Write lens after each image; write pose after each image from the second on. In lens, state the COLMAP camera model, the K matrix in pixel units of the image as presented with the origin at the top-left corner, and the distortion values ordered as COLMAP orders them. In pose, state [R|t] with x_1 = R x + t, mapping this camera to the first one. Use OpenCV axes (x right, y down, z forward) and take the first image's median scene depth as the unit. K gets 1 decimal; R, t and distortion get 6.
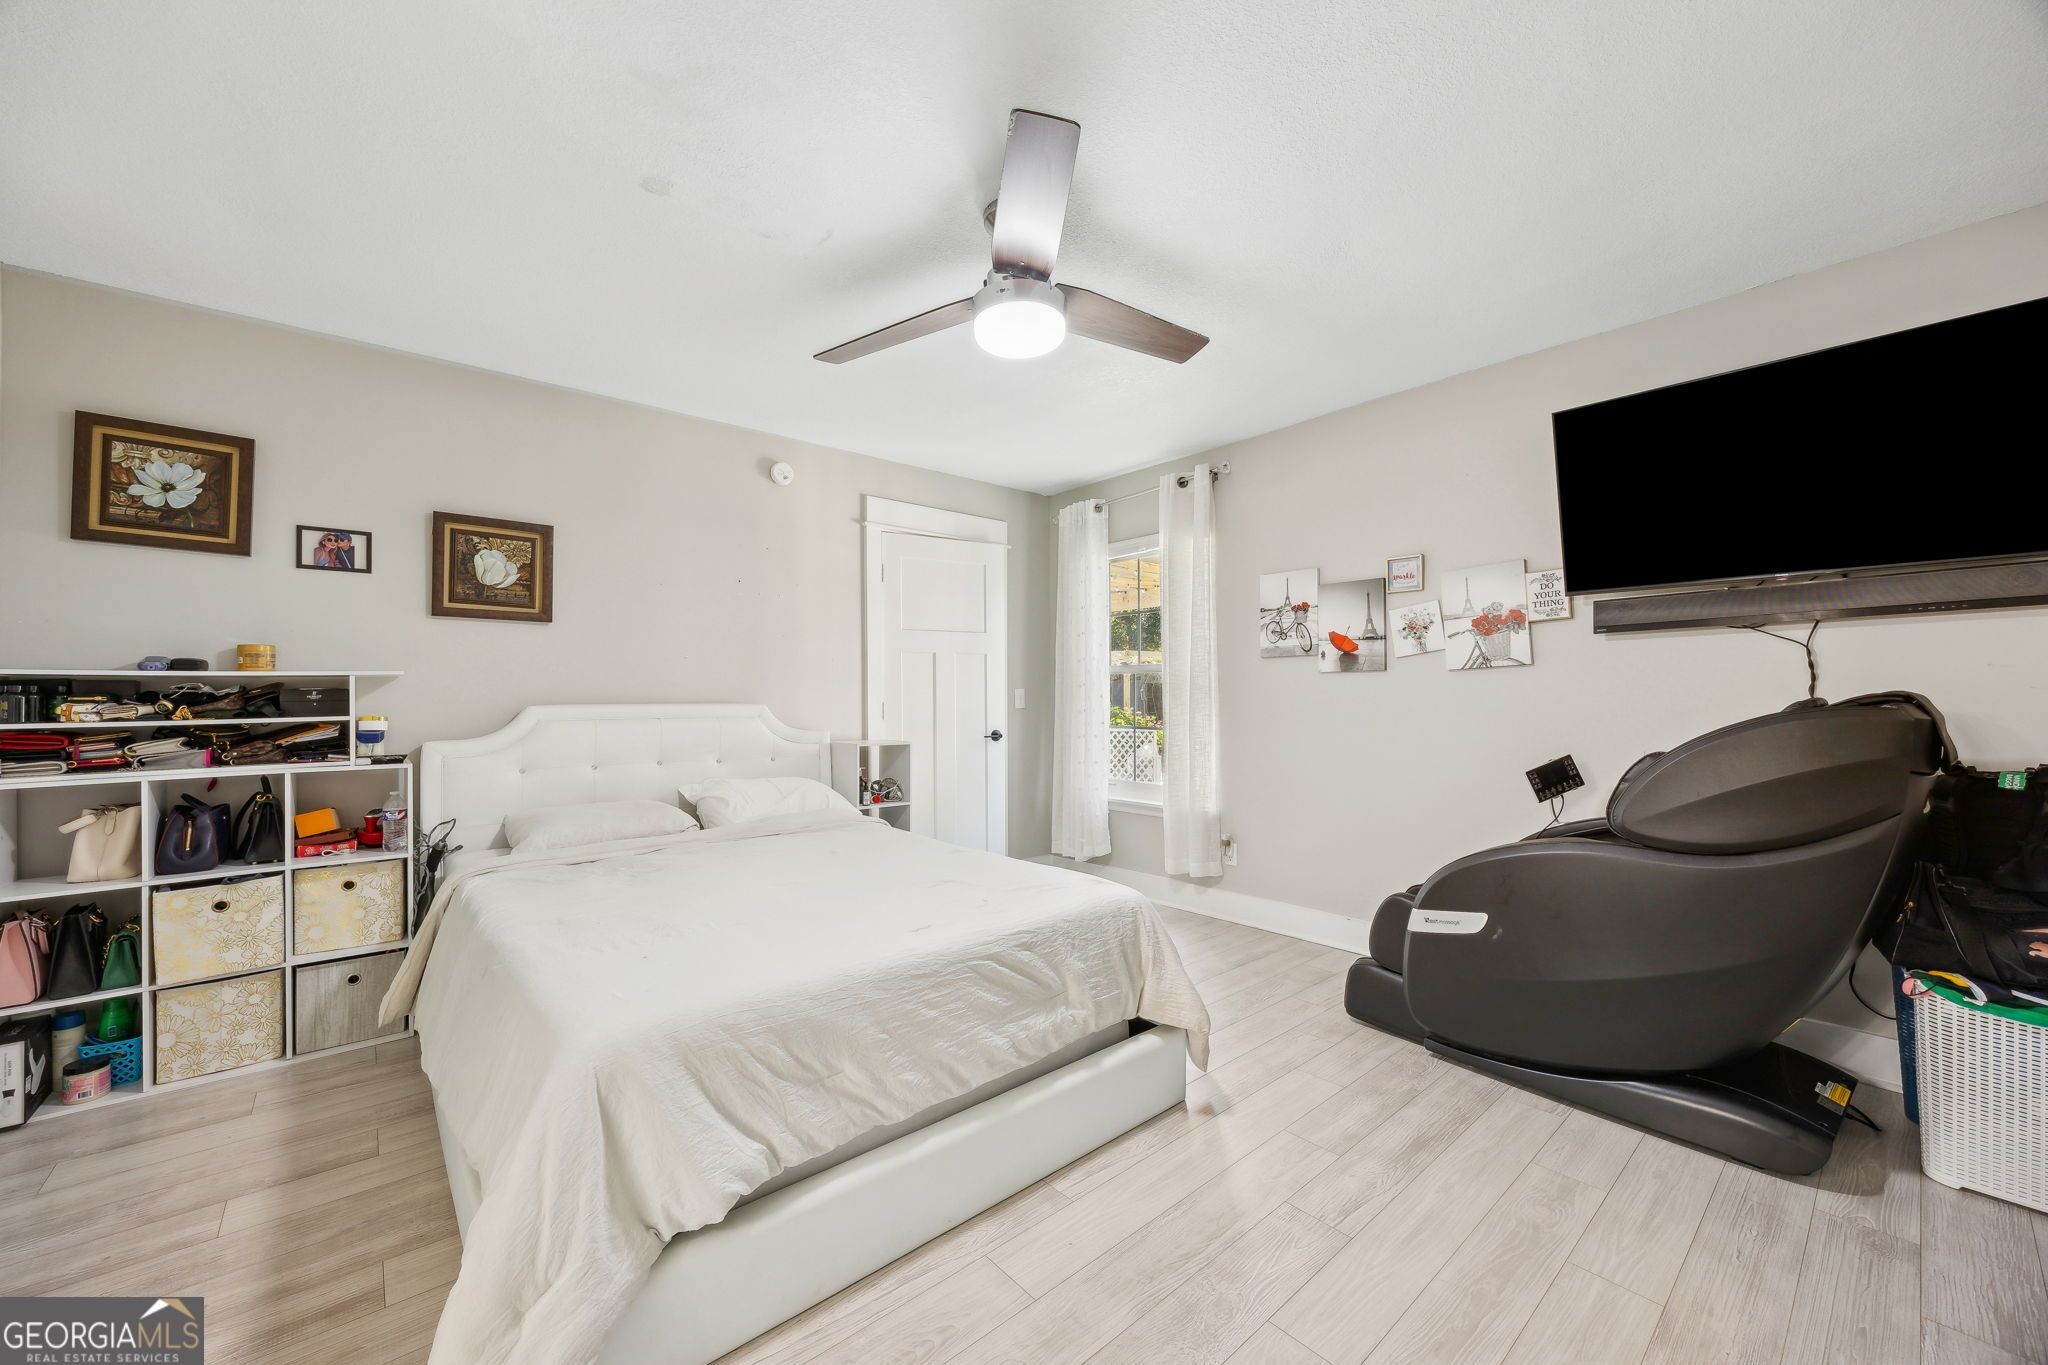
lens RADIAL K [[778.9, 0, 1024.0], [0, 778.9, 682.5], [0, 0, 1]] dist [-0.000451, -0.000032]
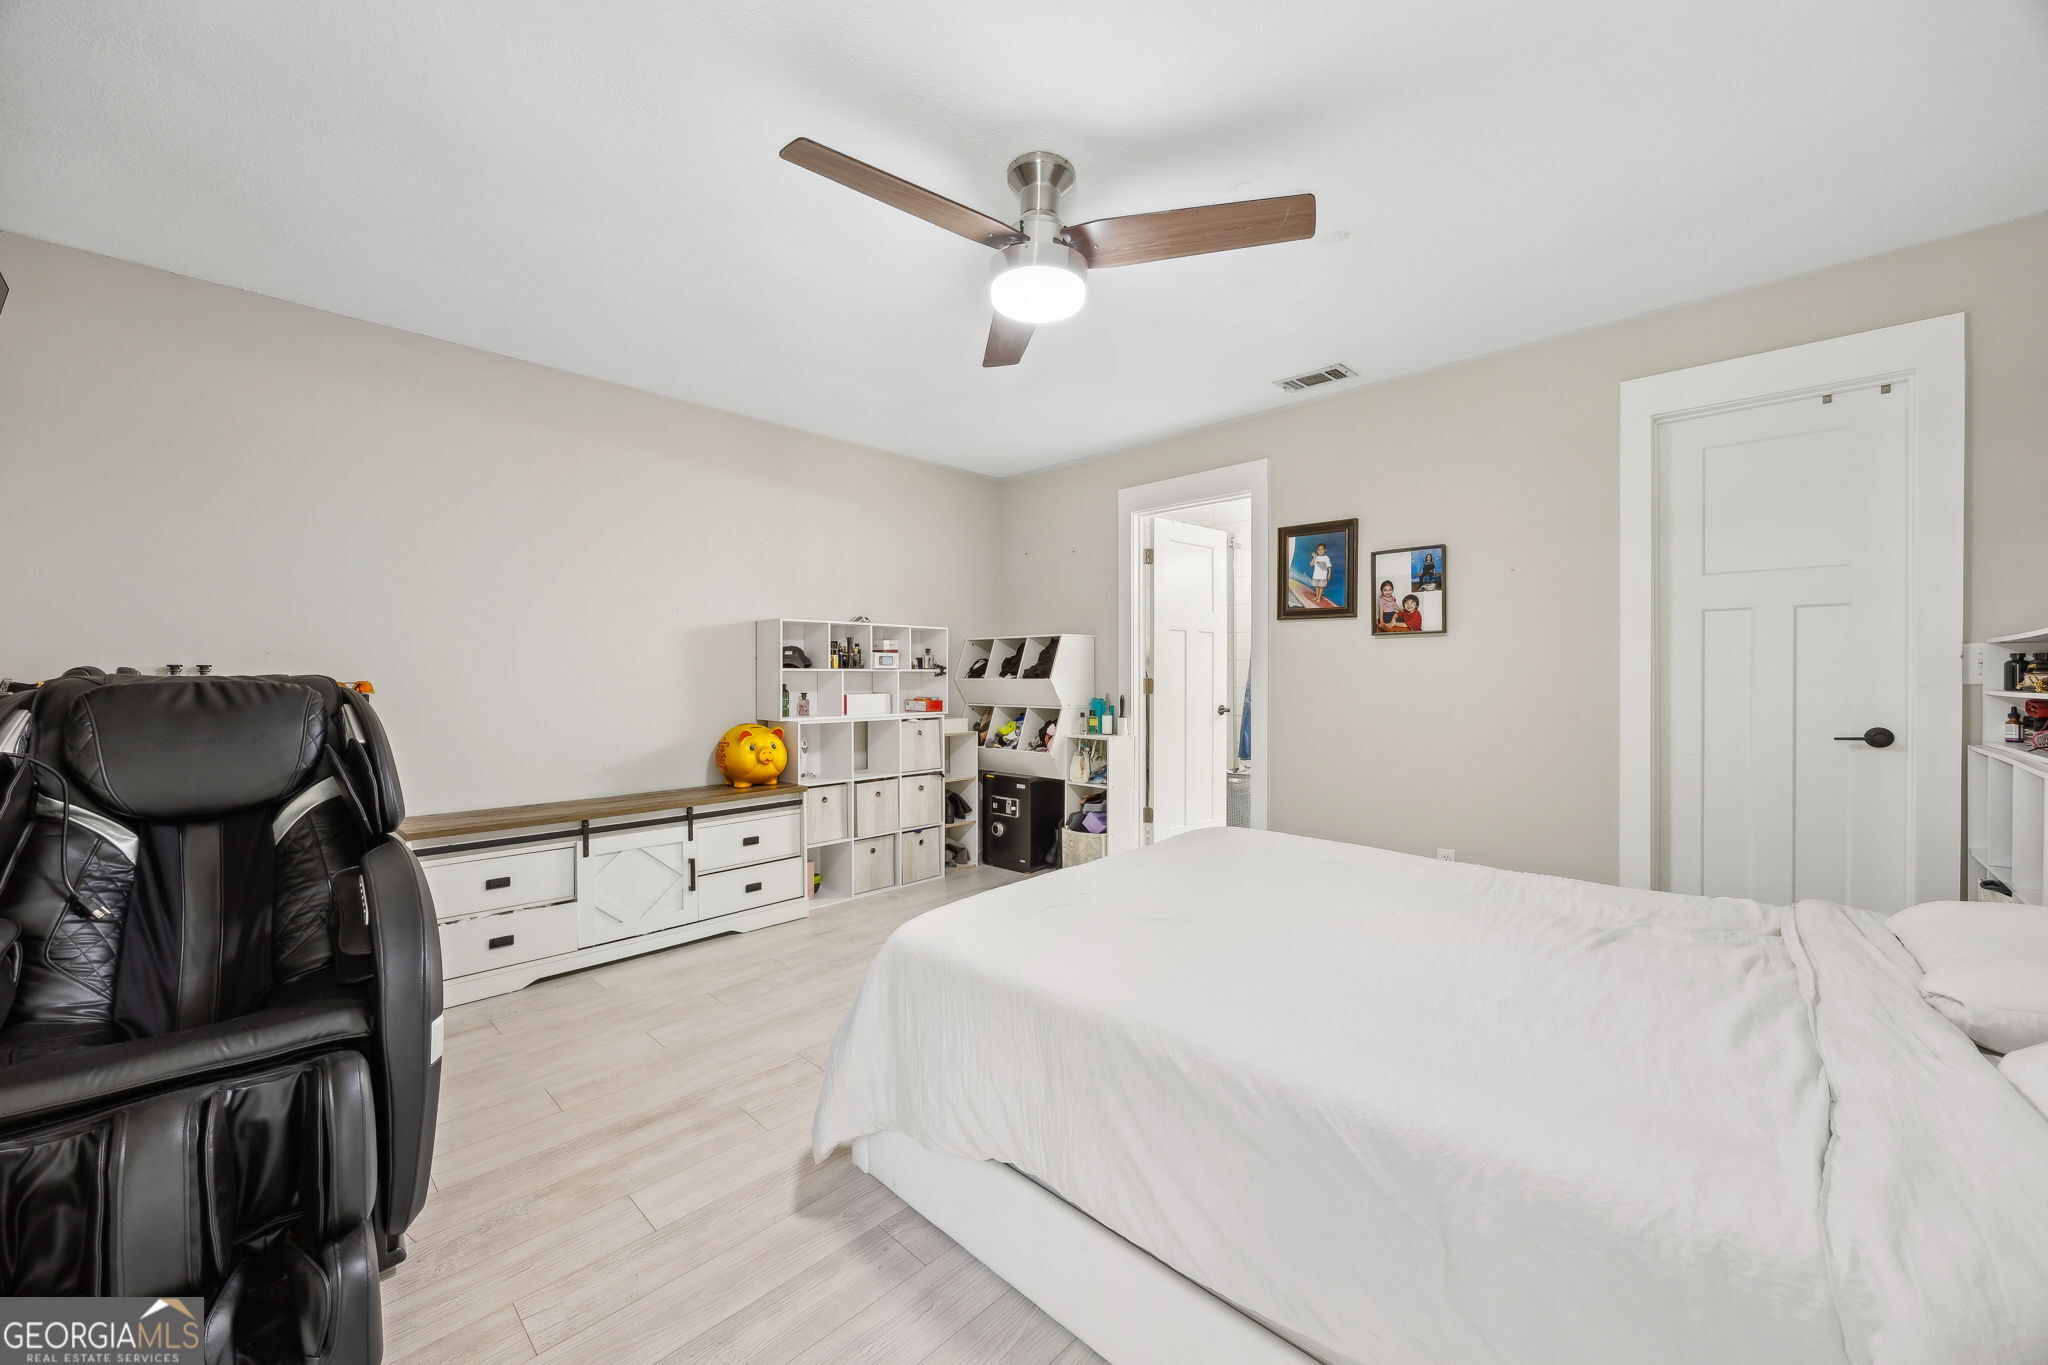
lens RADIAL K [[778.9, 0, 1024.0], [0, 778.9, 682.5], [0, 0, 1]] dist [-0.000451, -0.000032]
pose [[-0.995996, 0.005666, -0.089220, 0.106598], [0.005163, 0.999969, 0.005869, 0.027241], [0.089251, 0.005385, -0.995995, 1.958861]]
